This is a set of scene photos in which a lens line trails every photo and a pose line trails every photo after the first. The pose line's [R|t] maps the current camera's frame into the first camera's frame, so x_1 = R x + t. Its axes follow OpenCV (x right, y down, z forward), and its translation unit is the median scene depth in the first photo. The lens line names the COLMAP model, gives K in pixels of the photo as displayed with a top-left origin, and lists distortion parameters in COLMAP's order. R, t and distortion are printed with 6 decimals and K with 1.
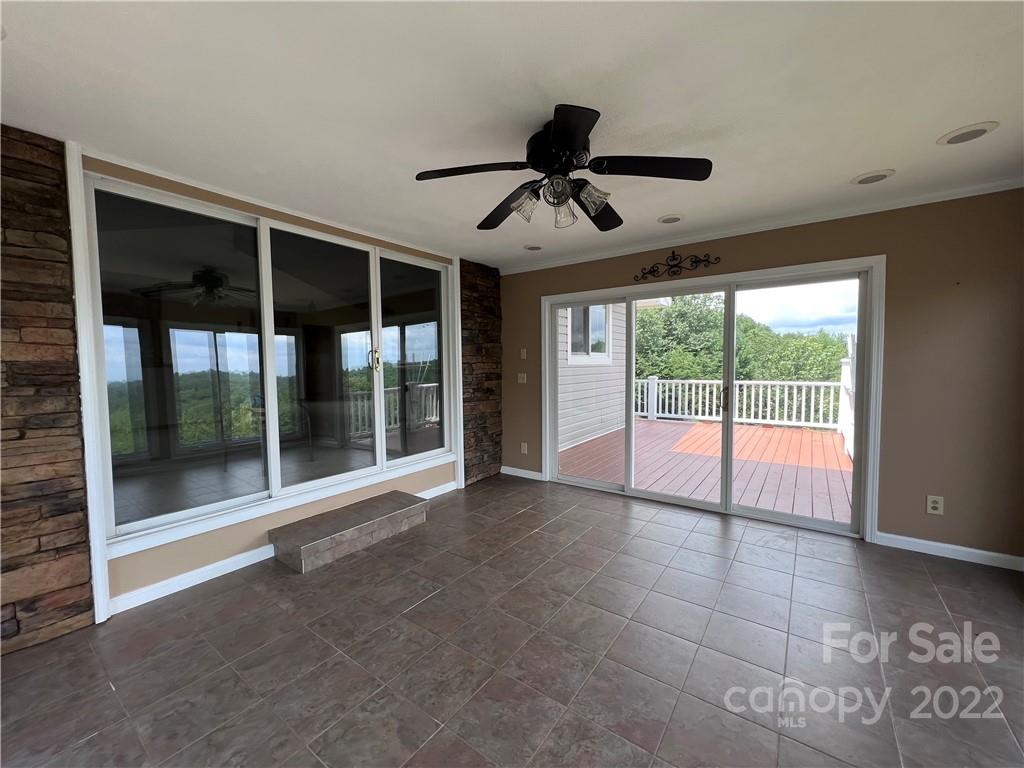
lens RADIAL K [[410.4, 0, 509.6], [0, 410.4, 385.9], [0, 0, 1]] dist [-0.003514, 0.000207]
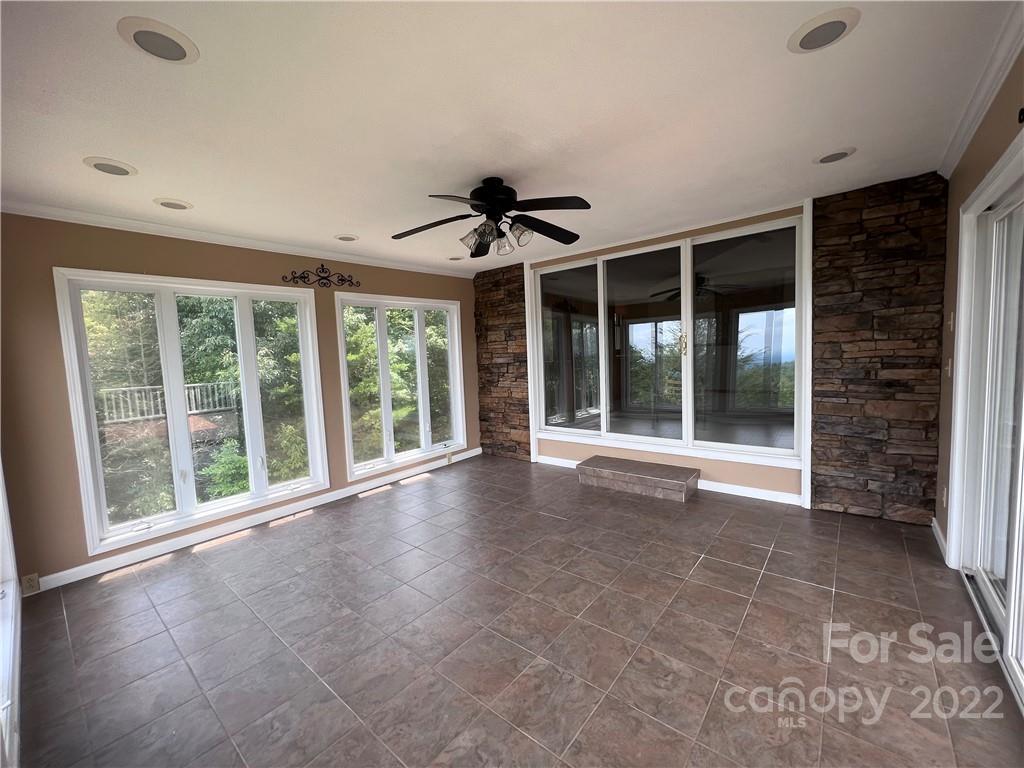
lens RADIAL K [[410.4, 0, 510.2], [0, 410.4, 384.5], [0, 0, 1]] dist [-0.003514, 0.000207]
pose [[-0.063358, 0.094448, -0.993512, 0.793673], [-0.007609, 0.995437, 0.095117, -0.056827], [0.997962, 0.013586, -0.062350, 0.605906]]
